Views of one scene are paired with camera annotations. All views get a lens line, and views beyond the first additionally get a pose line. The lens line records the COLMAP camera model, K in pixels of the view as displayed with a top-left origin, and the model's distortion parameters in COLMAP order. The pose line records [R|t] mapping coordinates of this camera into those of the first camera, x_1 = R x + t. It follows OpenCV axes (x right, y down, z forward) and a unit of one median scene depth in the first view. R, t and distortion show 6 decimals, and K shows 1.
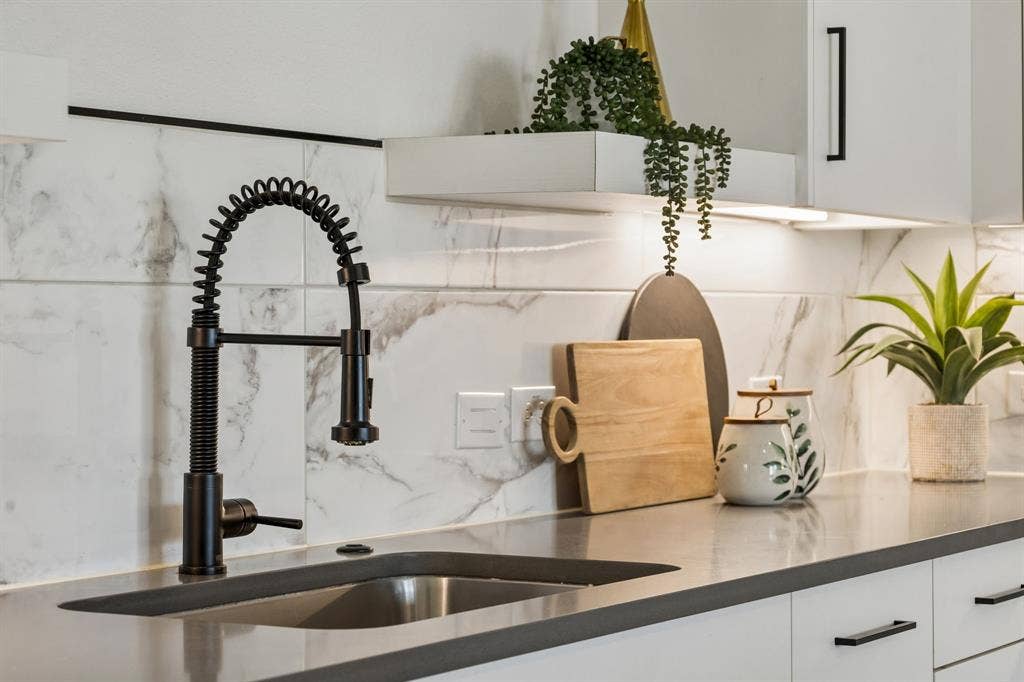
lens RADIAL K [[2359.6, 0, 512.0], [0, 2359.6, 341.0], [0, 0, 1]] dist [0.076178, 0.377800]
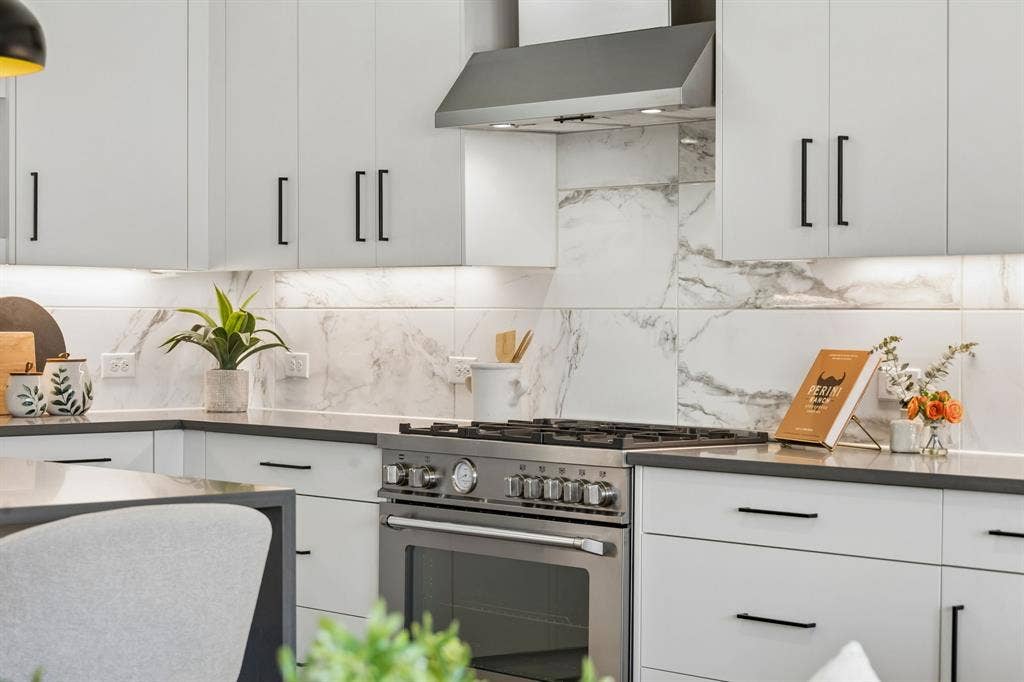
lens RADIAL K [[2359.6, 0, 512.0], [0, 2359.6, 341.0], [0, 0, 1]] dist [0.076178, 0.377800]
pose [[0.948802, 0.006455, -0.315807, 1.062633], [-0.007386, 0.999971, -0.001750, 0.007176], [0.315786, 0.003993, 0.948822, -0.694821]]
